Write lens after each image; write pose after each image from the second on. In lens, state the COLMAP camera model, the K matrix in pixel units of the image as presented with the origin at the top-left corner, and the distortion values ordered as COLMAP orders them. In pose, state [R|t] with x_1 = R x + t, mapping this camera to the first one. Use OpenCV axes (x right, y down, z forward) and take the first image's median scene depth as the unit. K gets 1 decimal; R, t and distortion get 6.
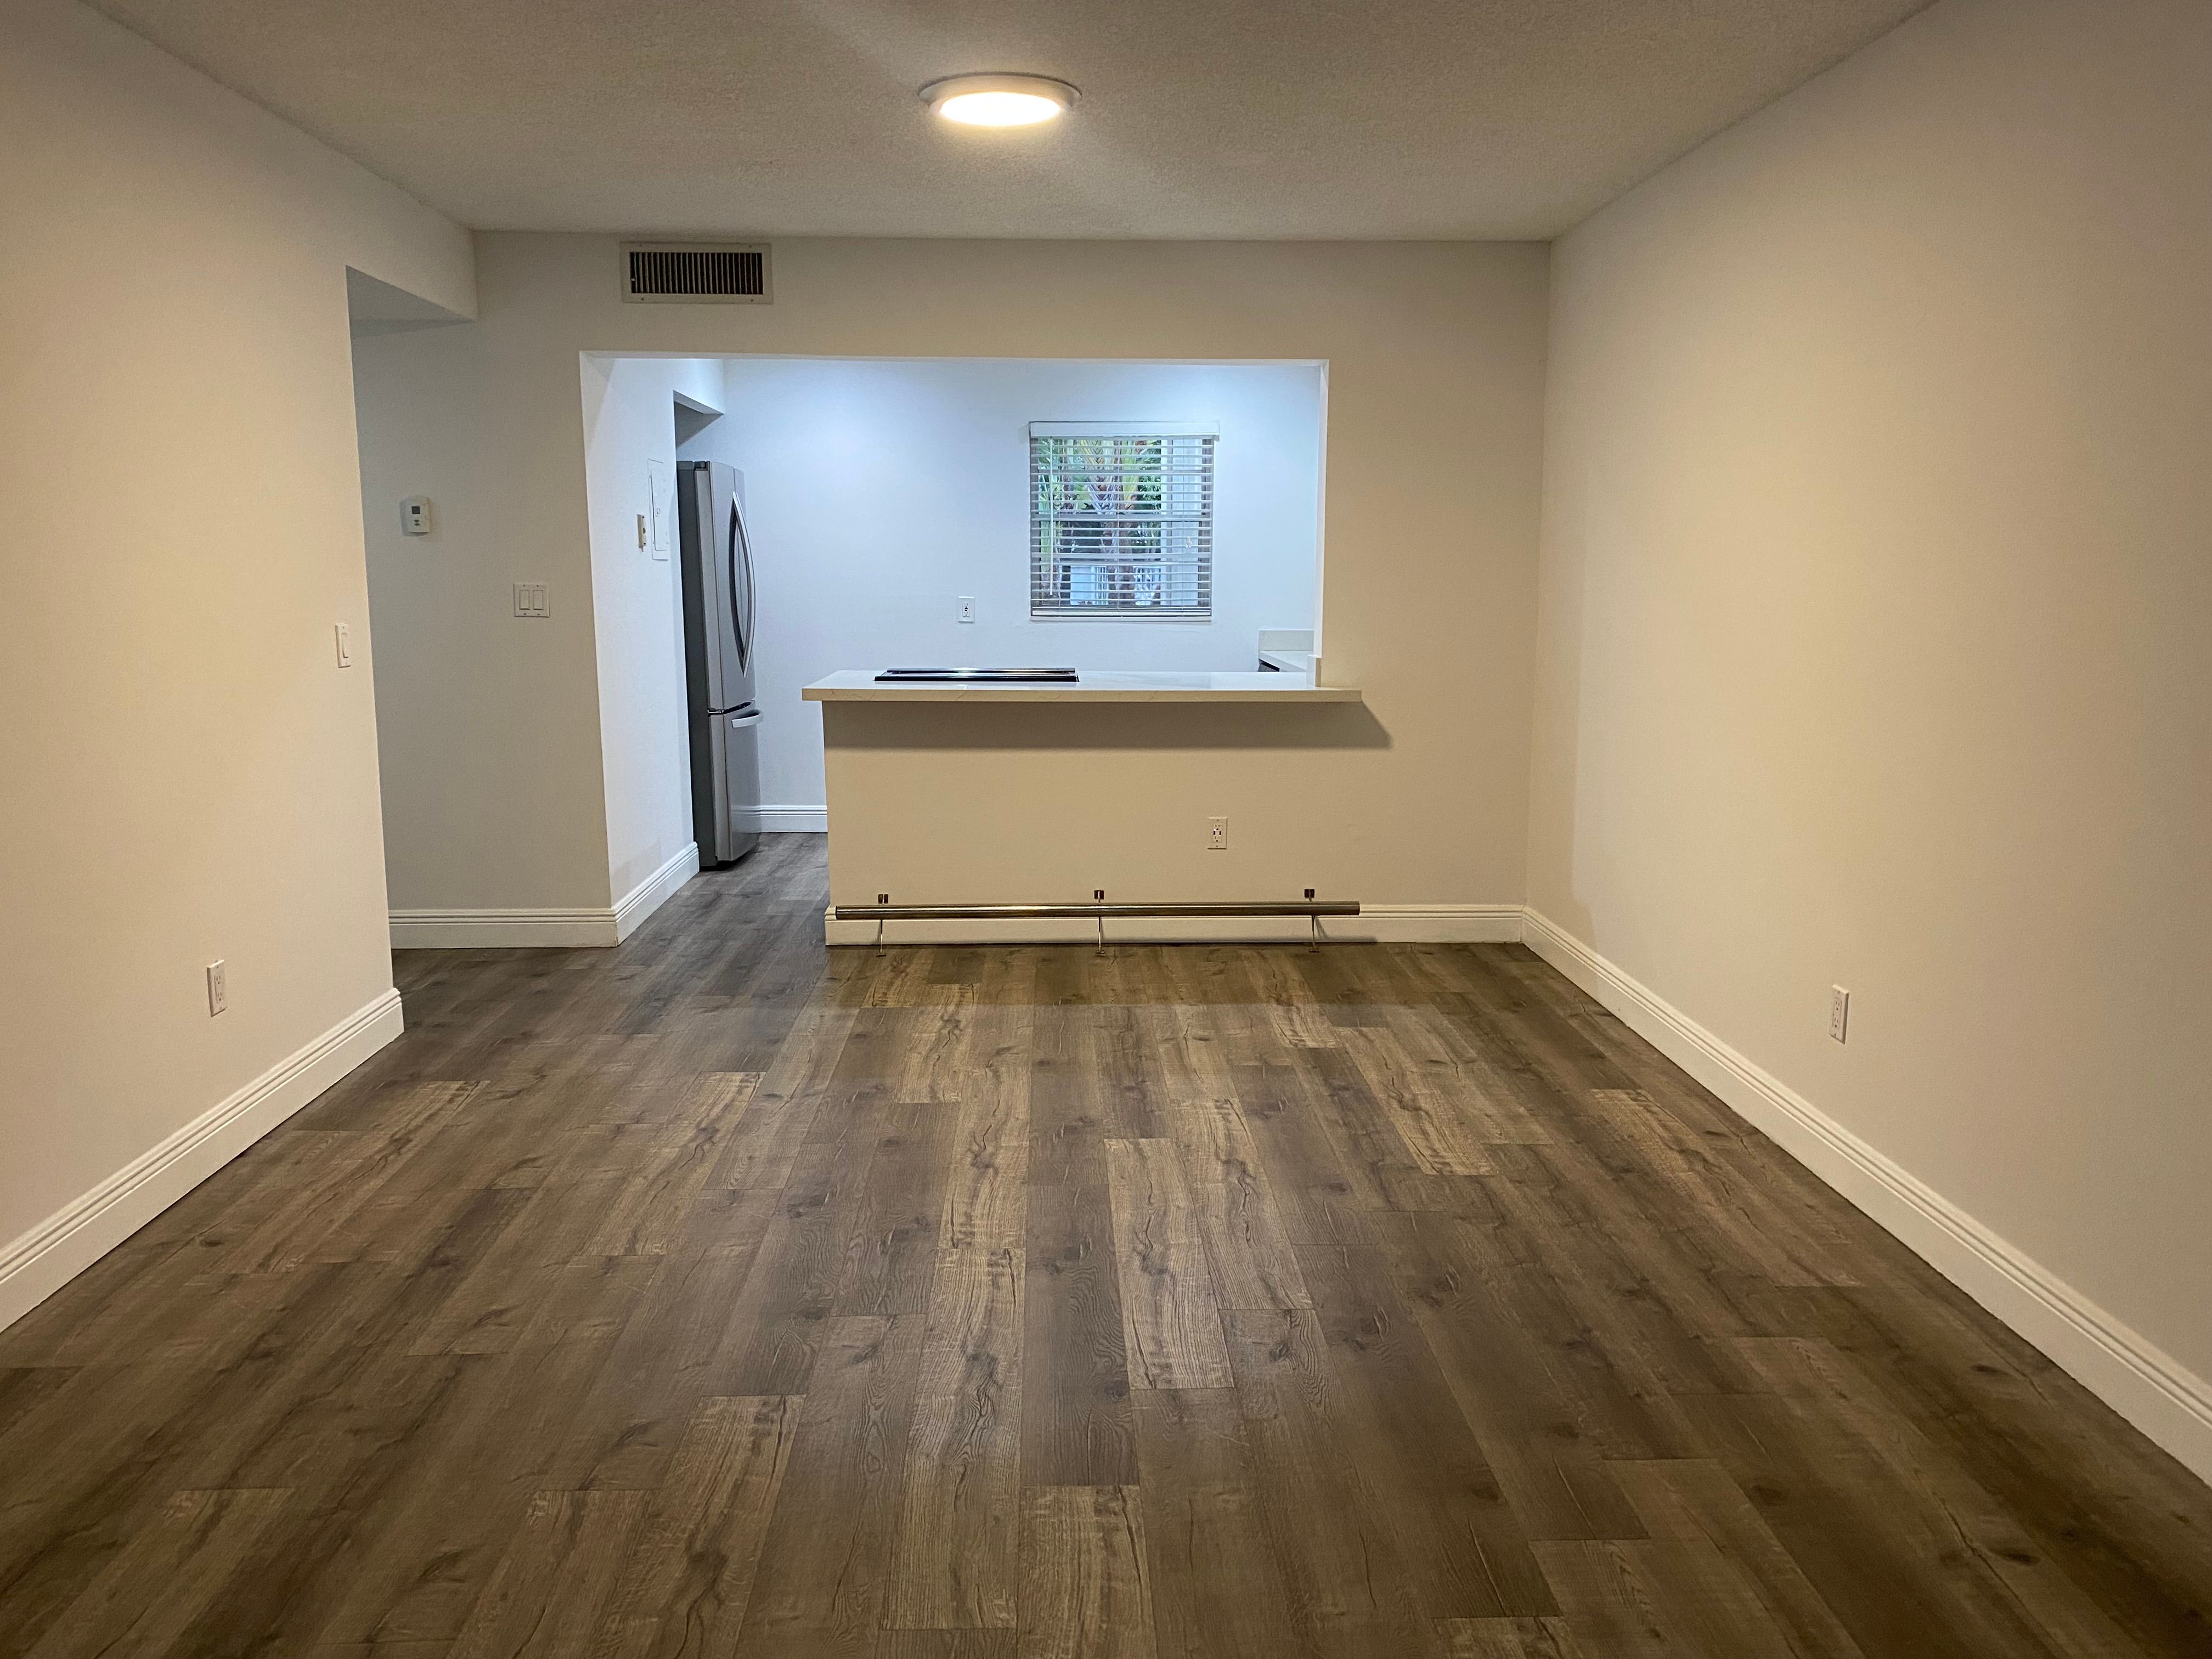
lens RADIAL K [[1700.8, 0, 1110.6], [0, 1700.8, 840.1], [0, 0, 1]] dist [0.029959, -0.030114]
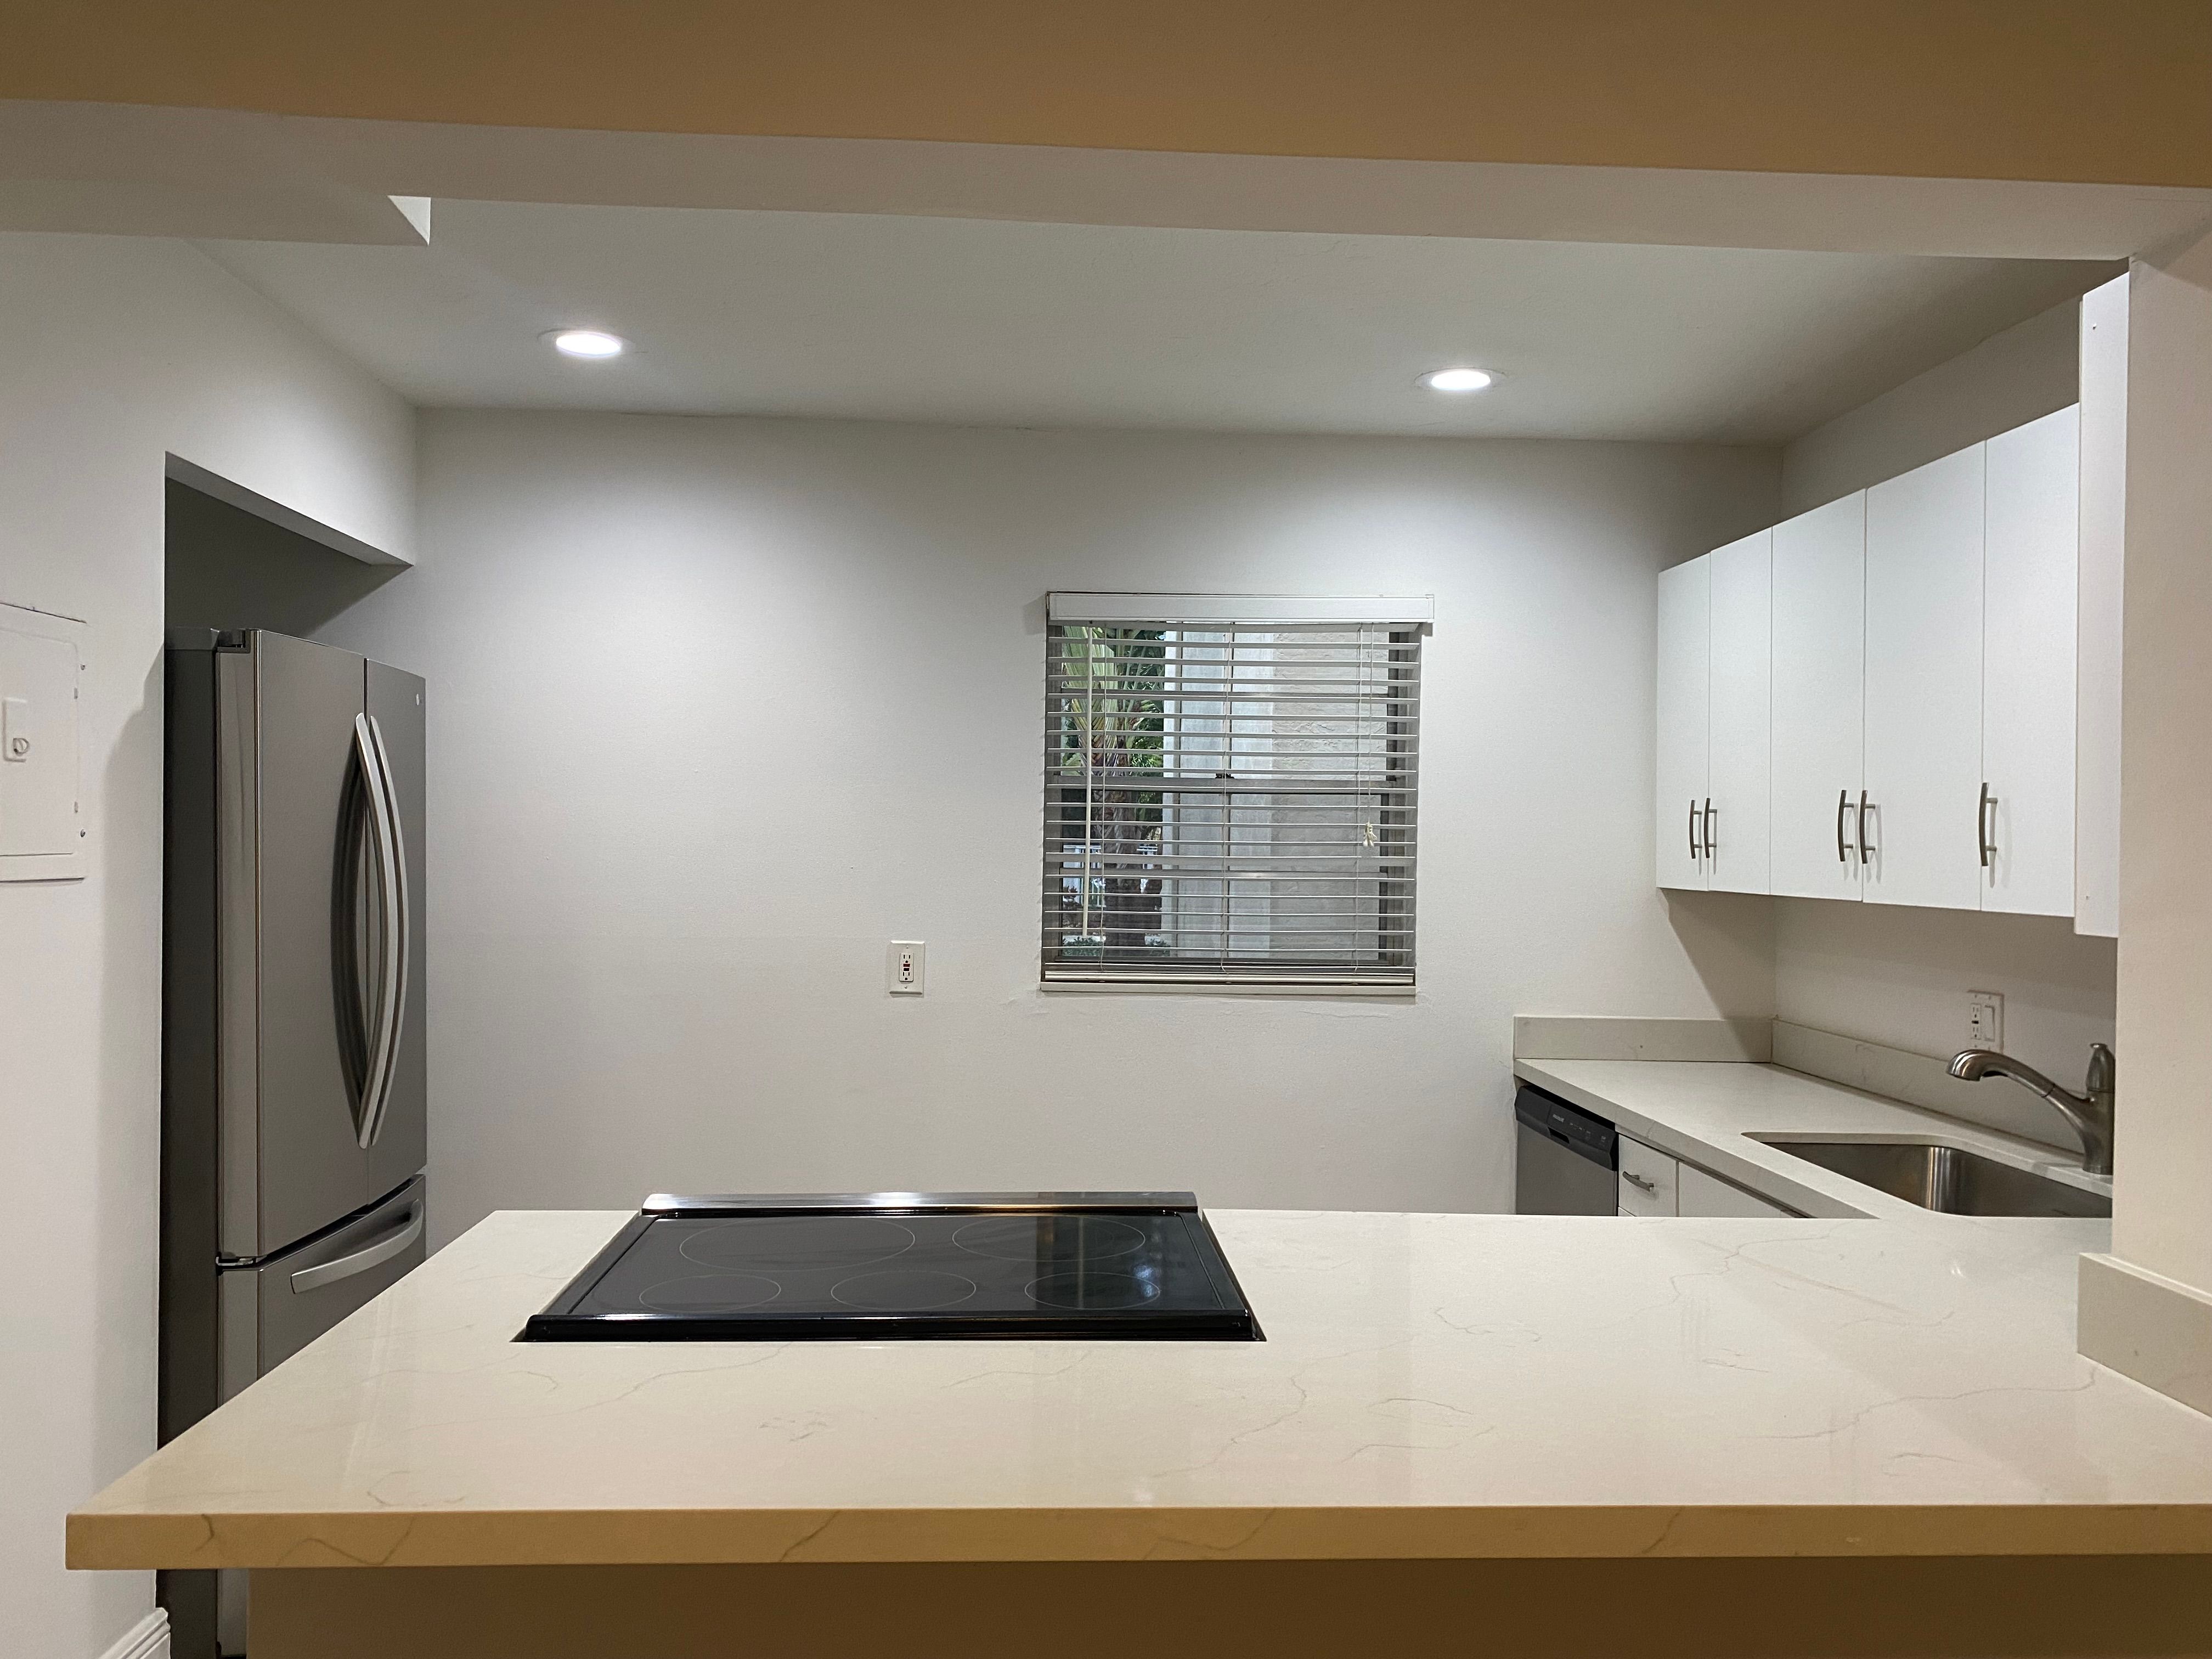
lens RADIAL K [[1700.8, 0, 1104.4], [0, 1700.8, 824.5], [0, 0, 1]] dist [0.029959, -0.030114]
pose [[0.999825, 0.011156, 0.015025, -0.018941], [-0.008473, 0.985741, -0.168059, -0.048743], [-0.016686, 0.167902, 0.985662, 0.265720]]
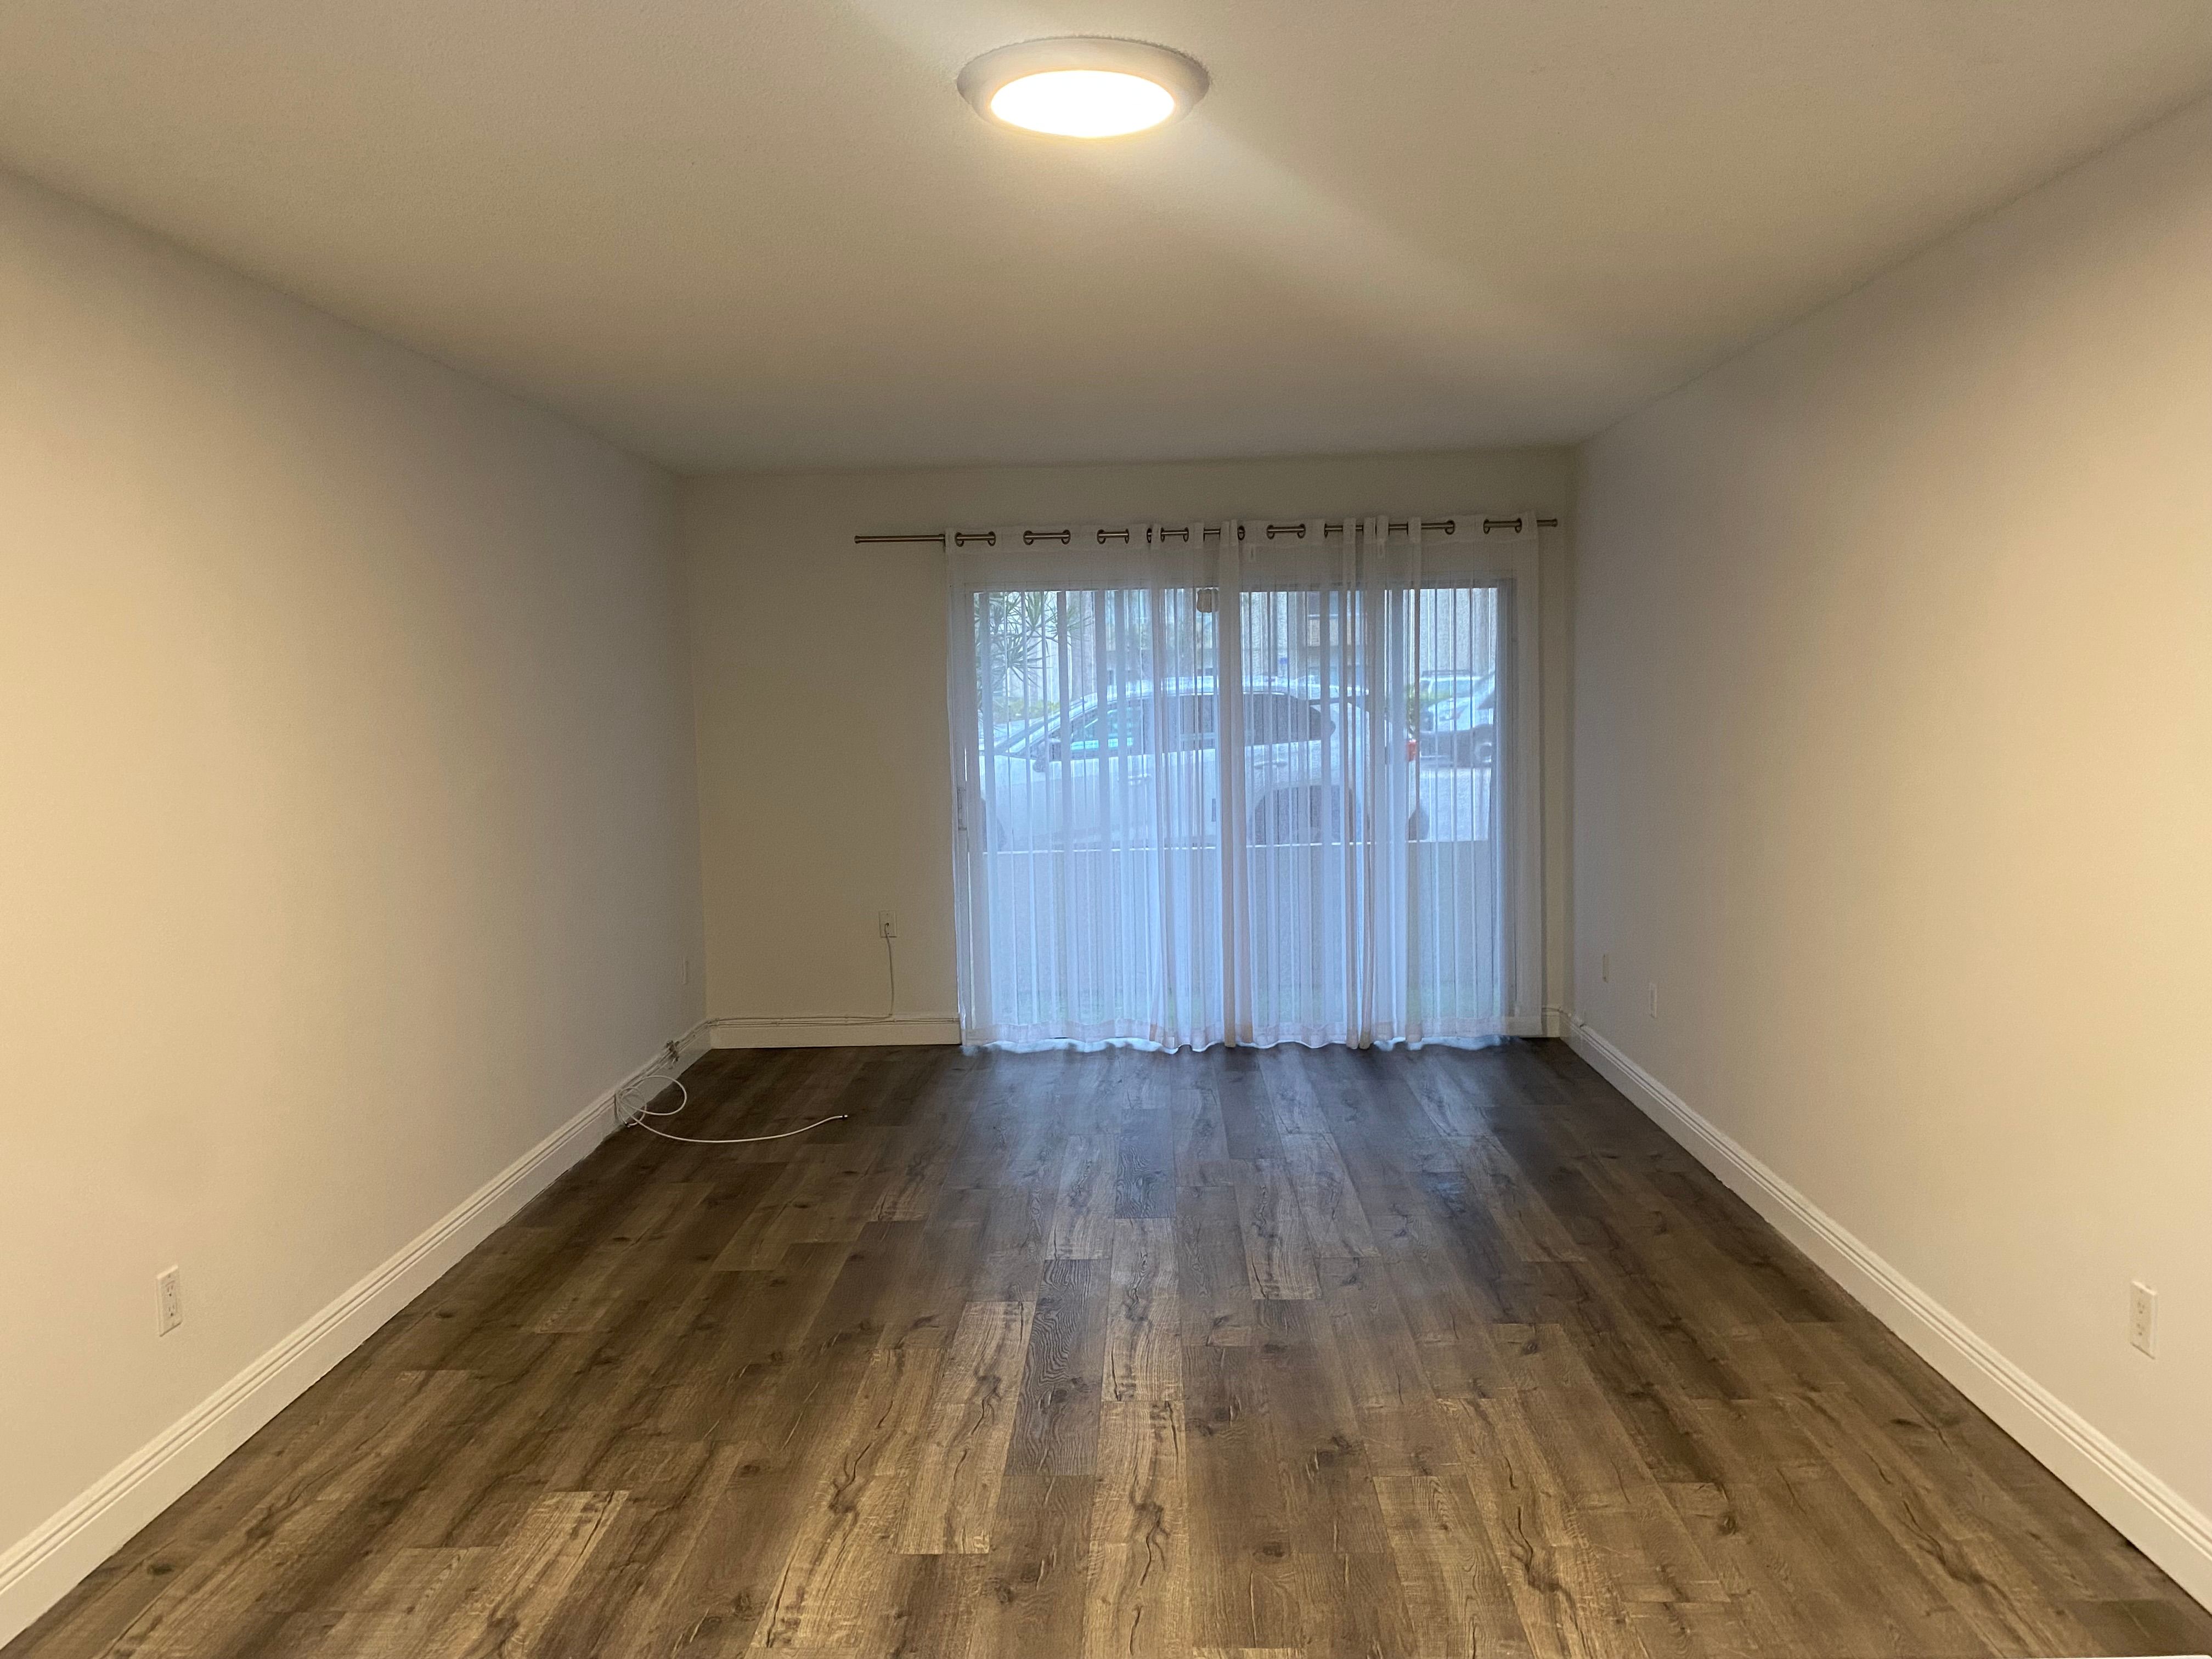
lens RADIAL K [[1700.8, 0, 1107.8], [0, 1700.8, 826.5], [0, 0, 1]] dist [0.029959, -0.030114]
pose [[-0.997539, 0.013595, 0.068782, -0.132816], [0.030305, 0.968252, 0.248133, -0.375437], [-0.063225, 0.249607, -0.966281, 1.950277]]
